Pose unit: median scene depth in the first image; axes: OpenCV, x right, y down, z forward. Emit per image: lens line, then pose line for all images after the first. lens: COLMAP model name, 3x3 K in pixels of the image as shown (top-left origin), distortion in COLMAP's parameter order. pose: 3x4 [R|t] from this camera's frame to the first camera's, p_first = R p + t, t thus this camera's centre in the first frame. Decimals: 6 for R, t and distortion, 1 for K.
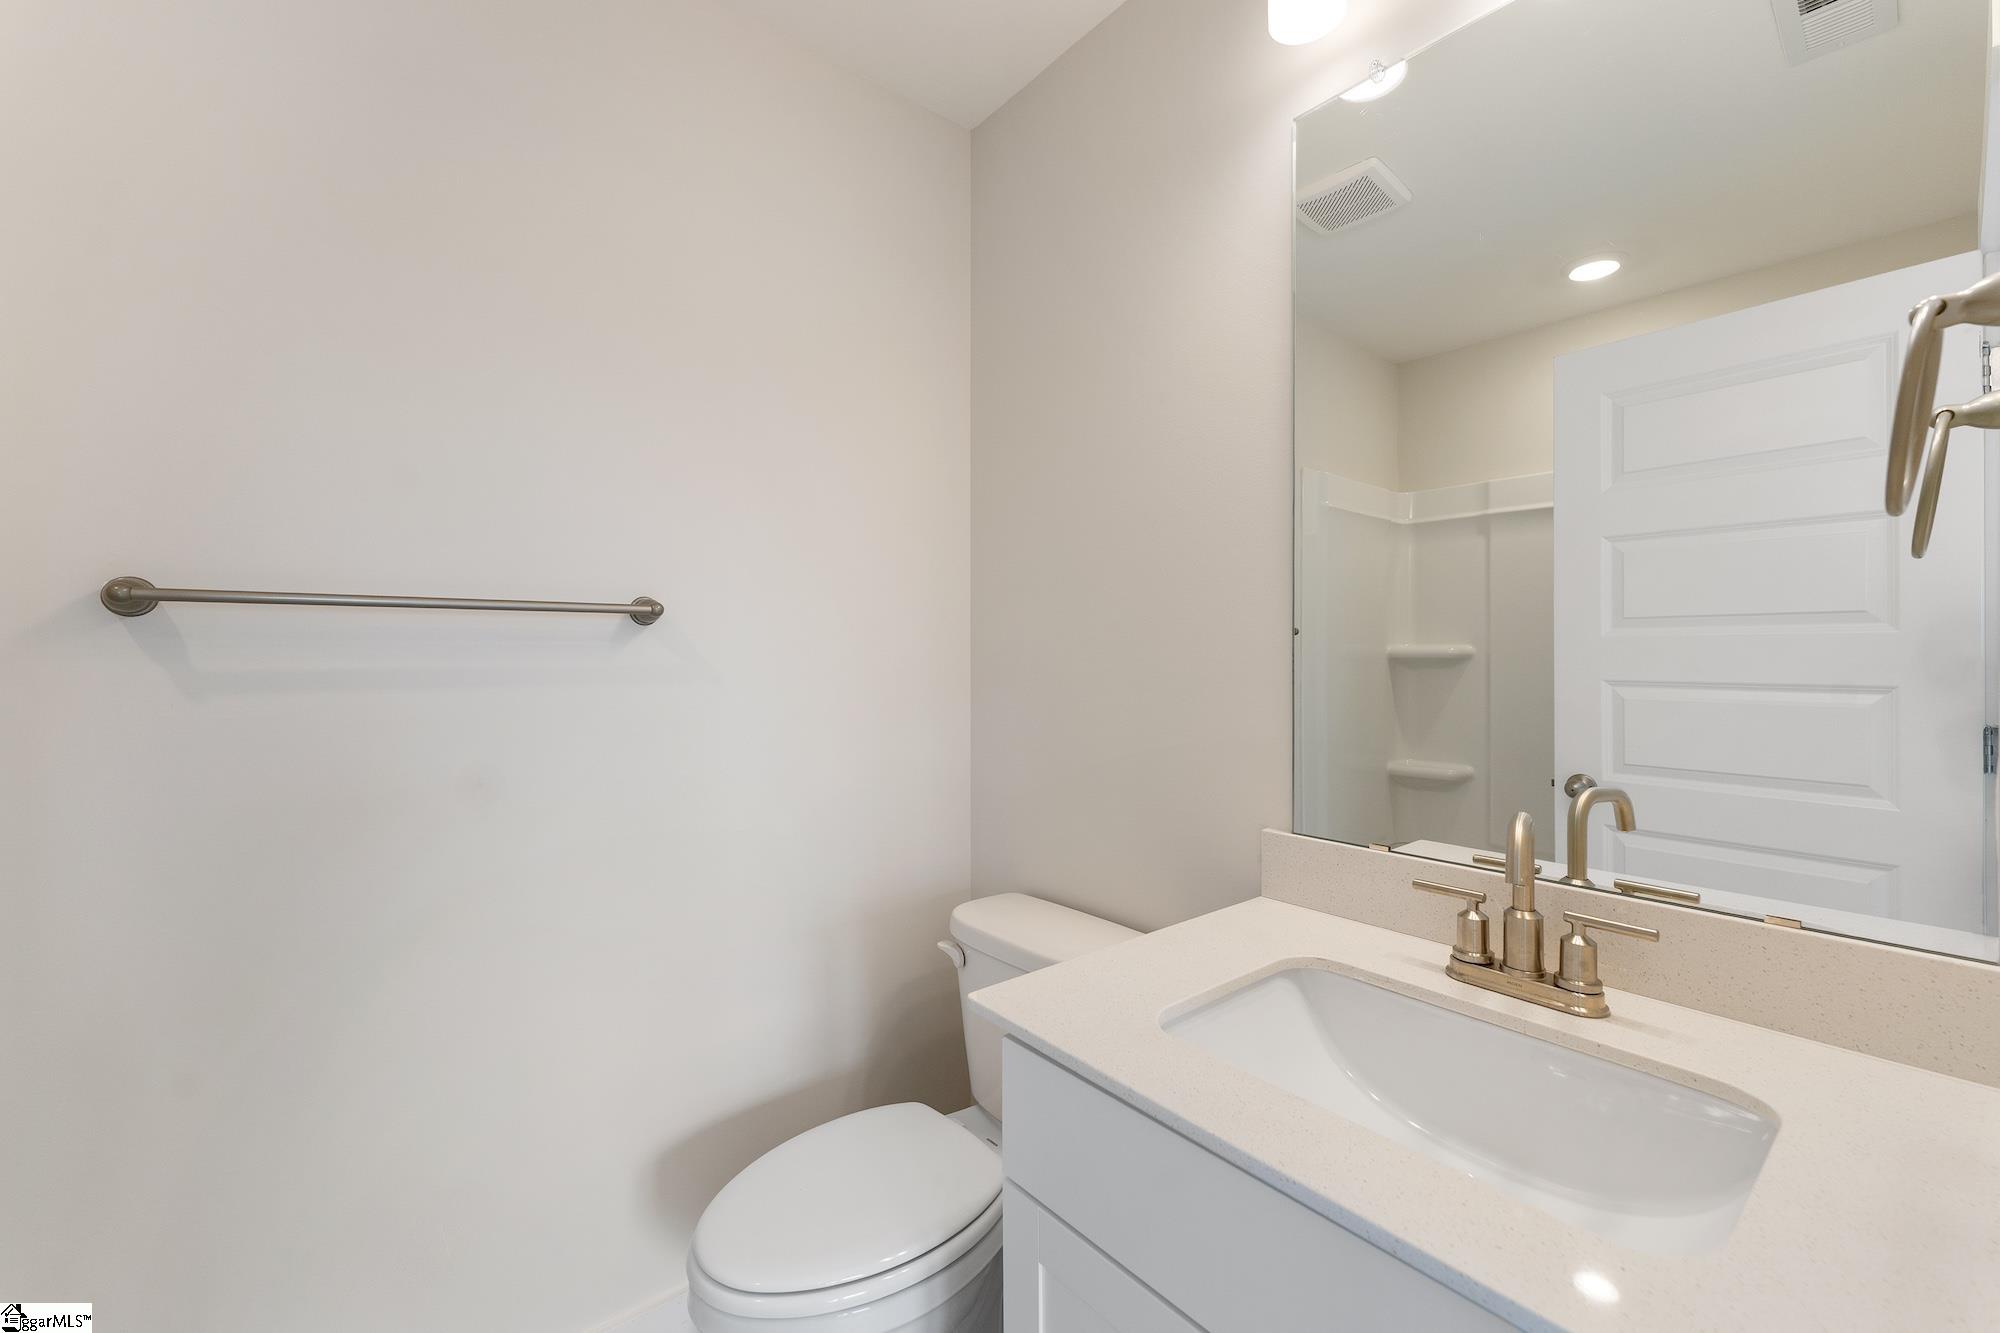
lens RADIAL K [[807.6, 0, 970.0], [0, 807.6, 665.4], [0, 0, 1]] dist [-0.001156, -0.000373]
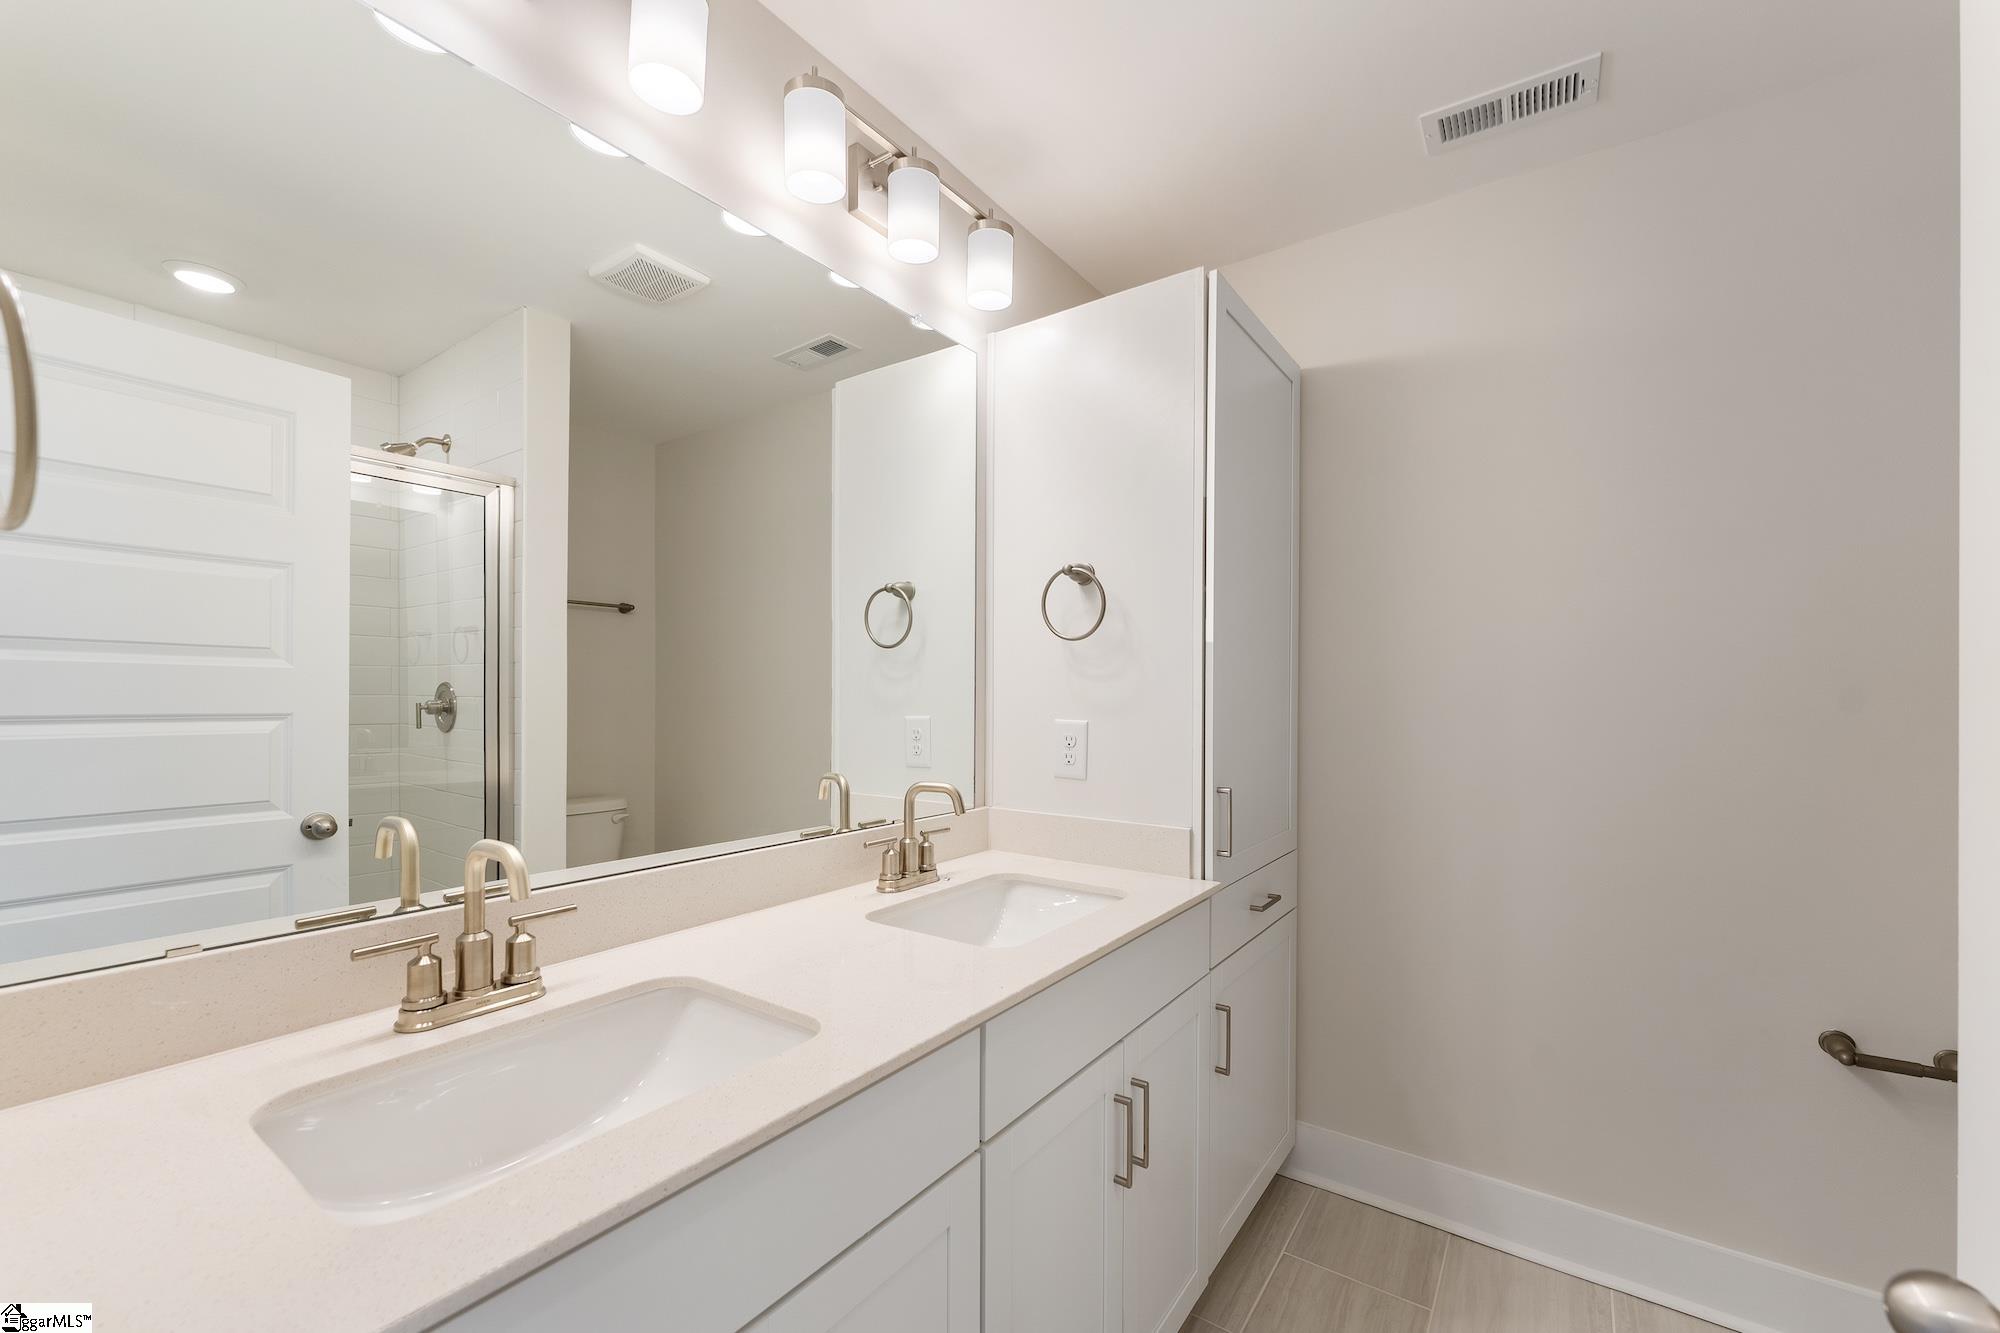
lens RADIAL K [[809.5, 0, 1000.0], [0, 809.5, 666.5], [0, 0, 1]] dist [-0.000821, -0.000131]
pose [[-0.281599, 0.019815, 0.959327, -0.567544], [0.001044, 0.999792, -0.020344, -0.034411], [-0.959532, -0.004727, -0.281562, 0.617315]]
